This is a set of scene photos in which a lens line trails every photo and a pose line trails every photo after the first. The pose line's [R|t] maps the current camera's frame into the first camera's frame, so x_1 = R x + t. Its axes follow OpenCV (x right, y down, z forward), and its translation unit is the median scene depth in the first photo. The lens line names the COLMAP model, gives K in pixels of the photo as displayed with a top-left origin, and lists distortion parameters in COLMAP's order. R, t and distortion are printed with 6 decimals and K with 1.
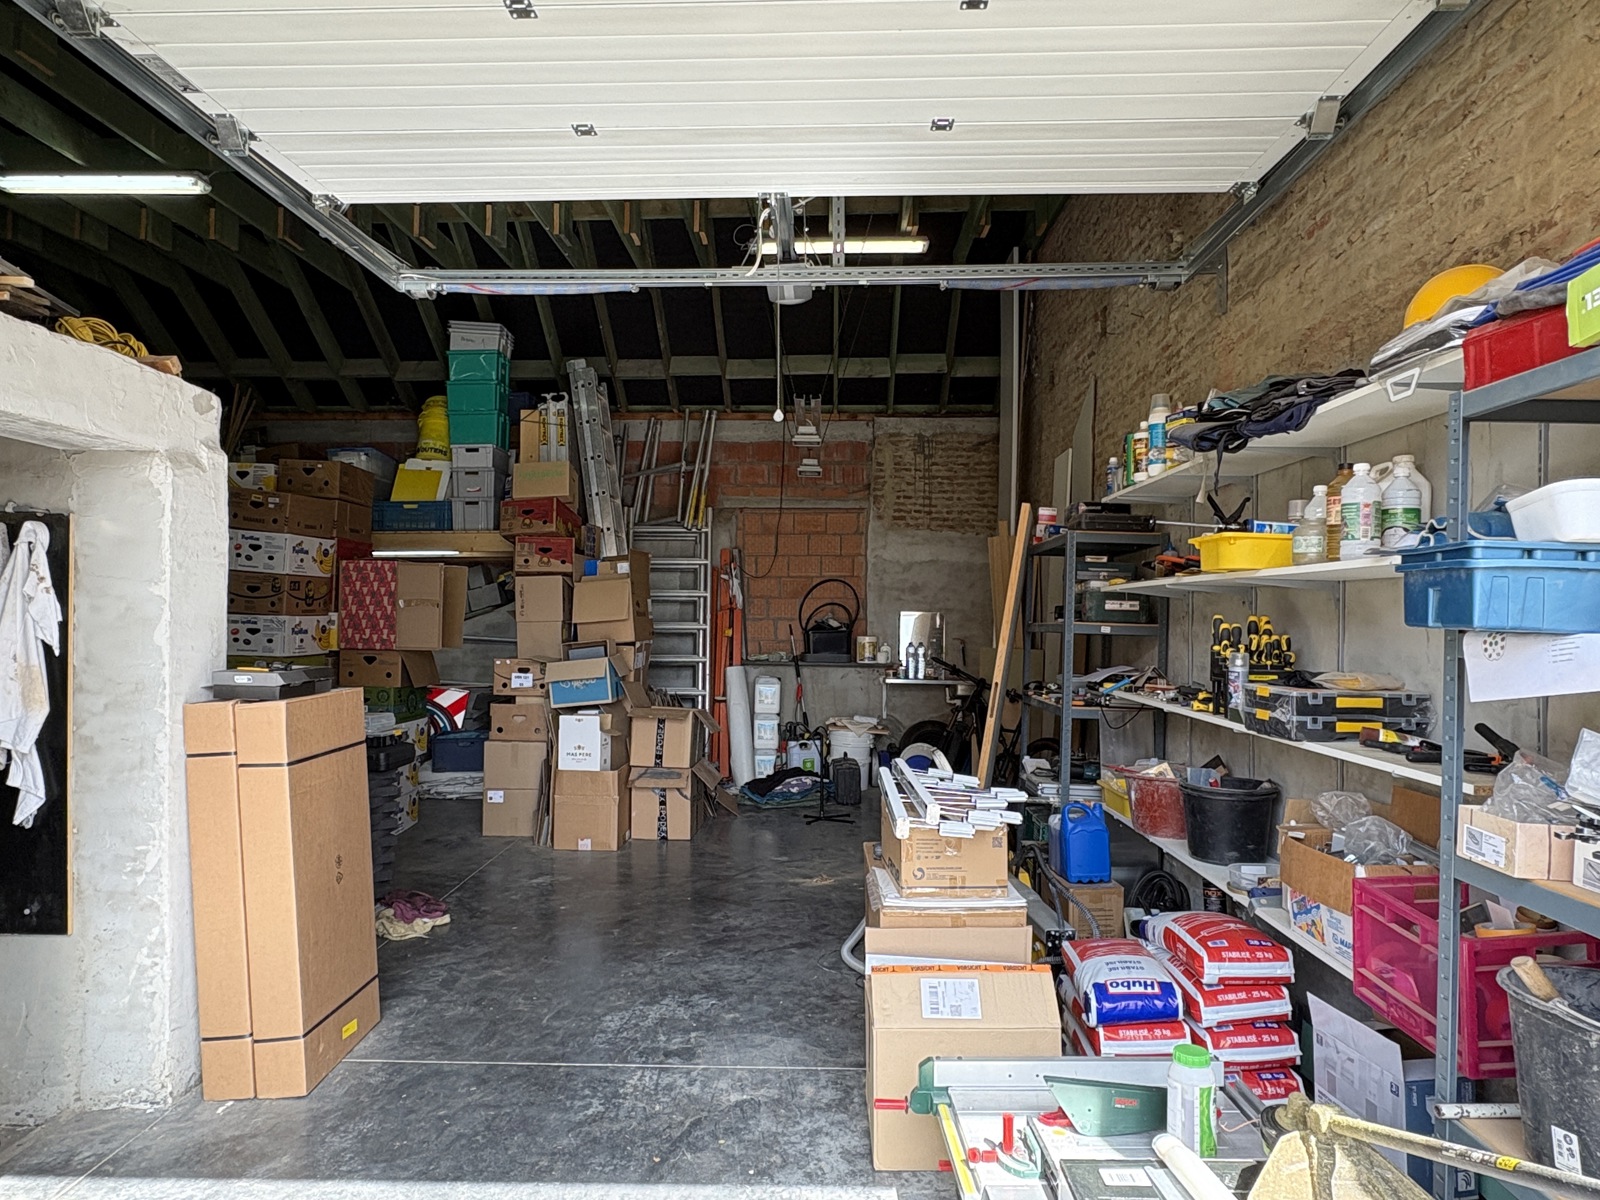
lens RADIAL K [[987.8, 0, 801.7], [0, 987.8, 608.1], [0, 0, 1]] dist [-0.000987, -0.000170]
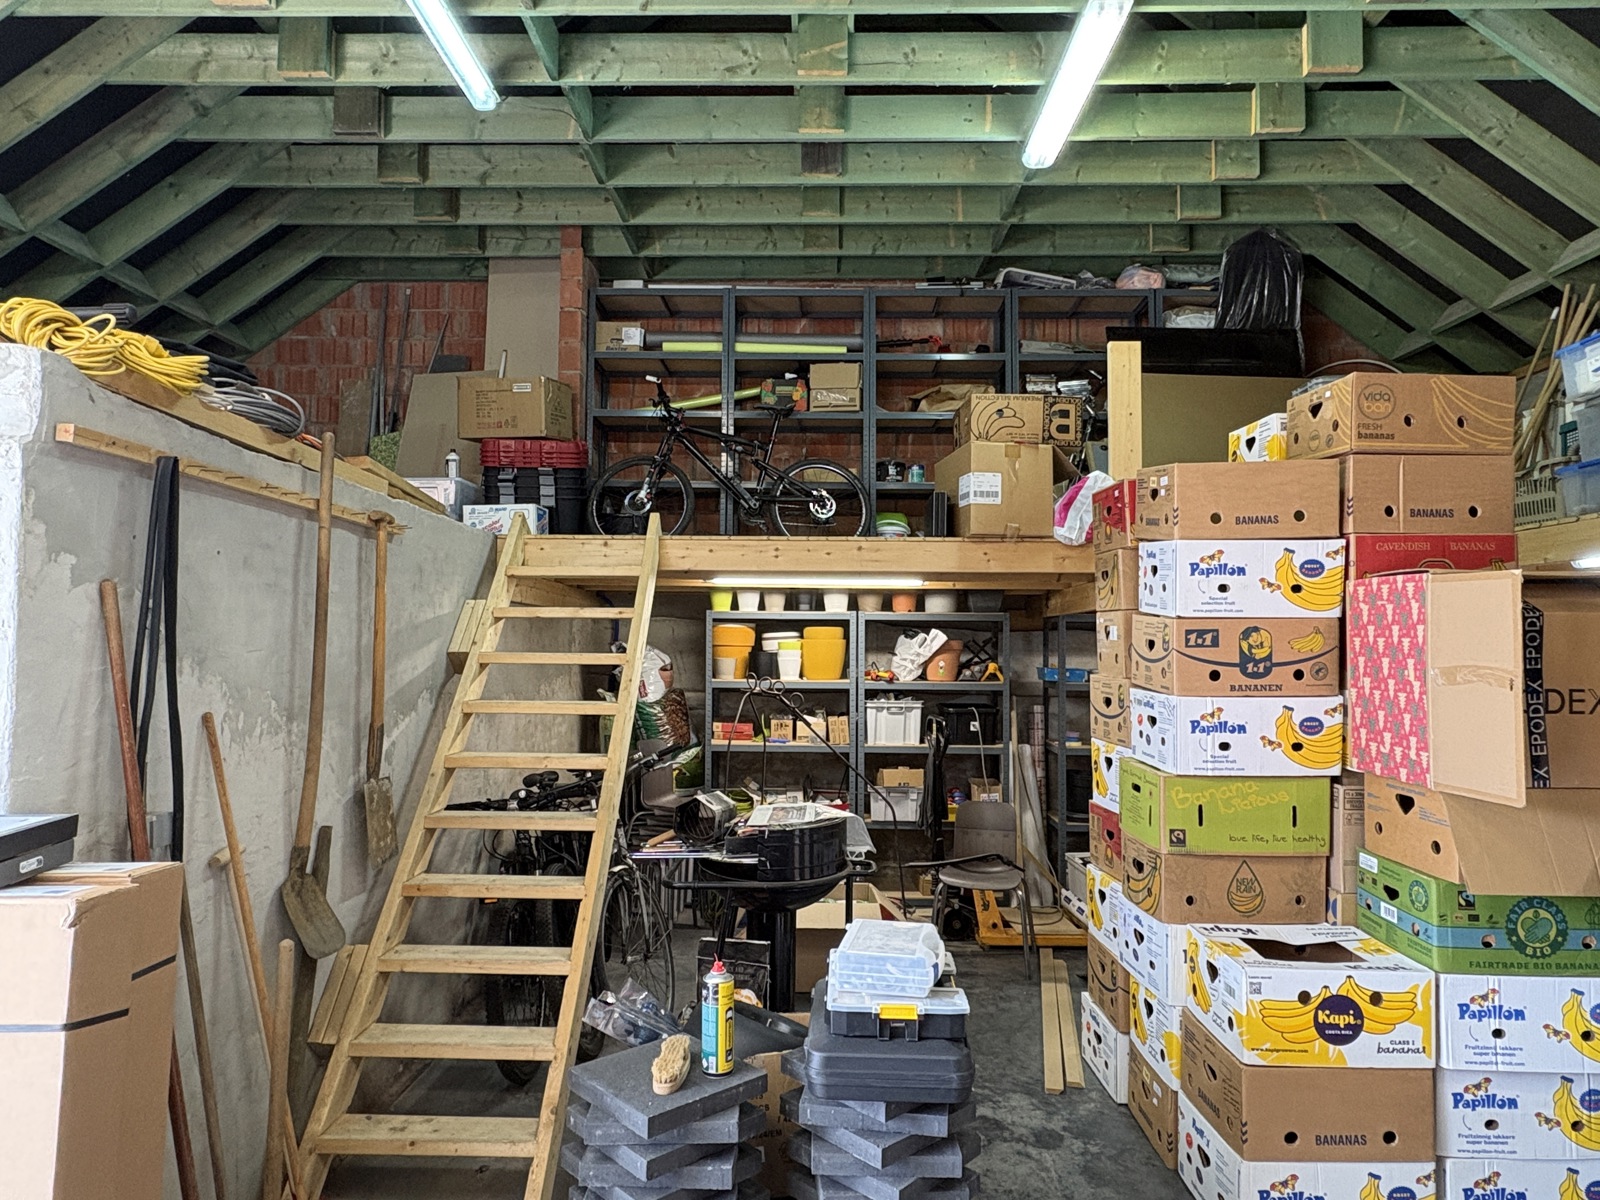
lens RADIAL K [[987.8, 0, 798.8], [0, 987.8, 601.2], [0, 0, 1]] dist [-0.000987, -0.000170]
pose [[0.001272, -0.048399, -0.998827, 0.002580], [-0.001916, 0.998826, -0.048402, -0.015377], [0.999997, 0.001975, 0.001178, 0.737179]]
